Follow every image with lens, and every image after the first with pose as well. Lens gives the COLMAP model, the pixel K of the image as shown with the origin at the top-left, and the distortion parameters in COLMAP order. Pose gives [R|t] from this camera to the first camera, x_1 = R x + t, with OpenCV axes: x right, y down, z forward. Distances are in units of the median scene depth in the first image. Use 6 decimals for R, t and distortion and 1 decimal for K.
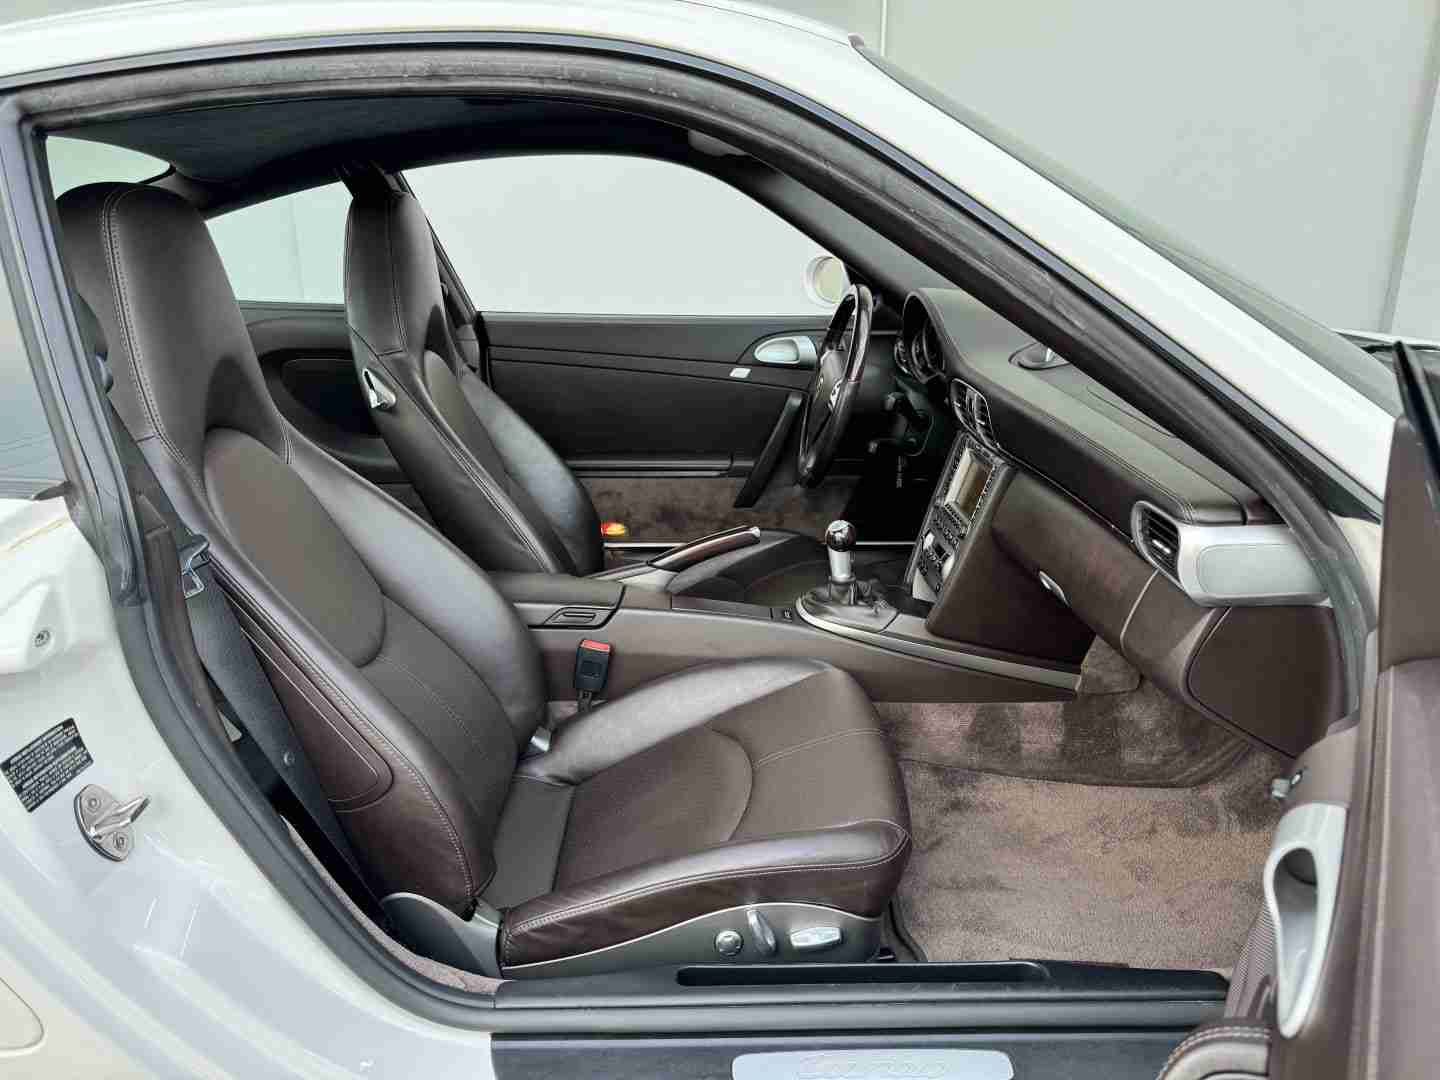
lens RADIAL K [[1014.5, 0, 701.0], [0, 1014.5, 551.3], [0, 0, 1]] dist [0.063507, -0.097225]
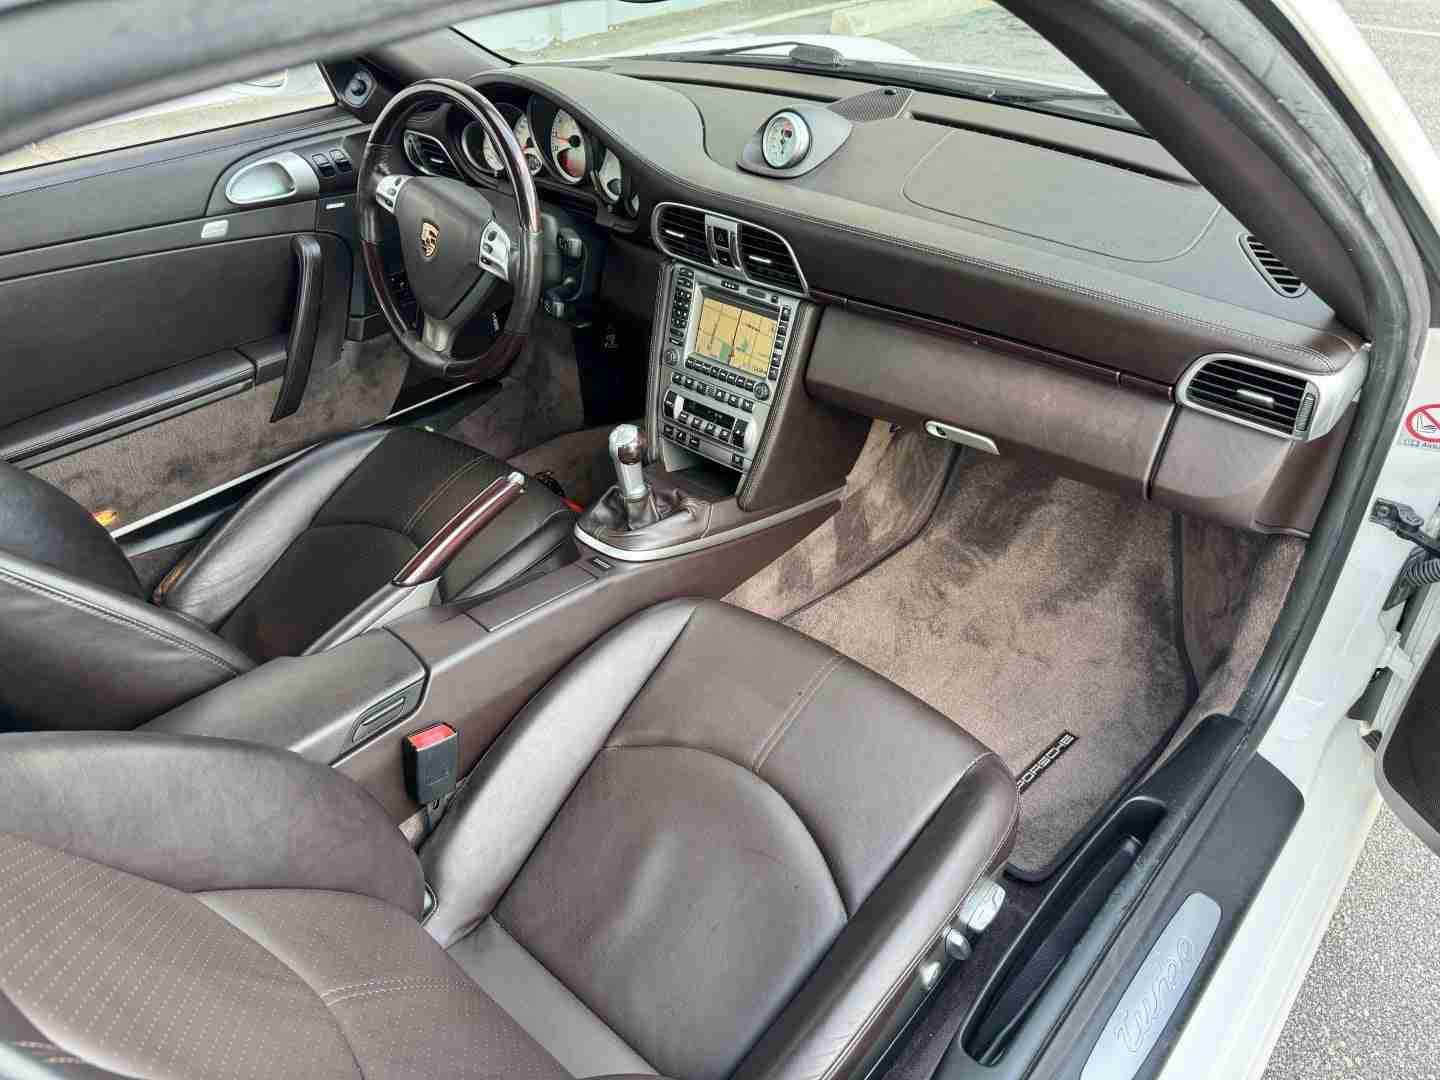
lens RADIAL K [[1014.5, 0, 701.0], [0, 1014.5, 551.3], [0, 0, 1]] dist [0.063507, -0.097225]
pose [[0.664811, -0.444527, 0.600352, -0.307920], [0.249166, 0.889603, 0.382784, -0.211463], [-0.704233, -0.104892, 0.702178, 0.375099]]
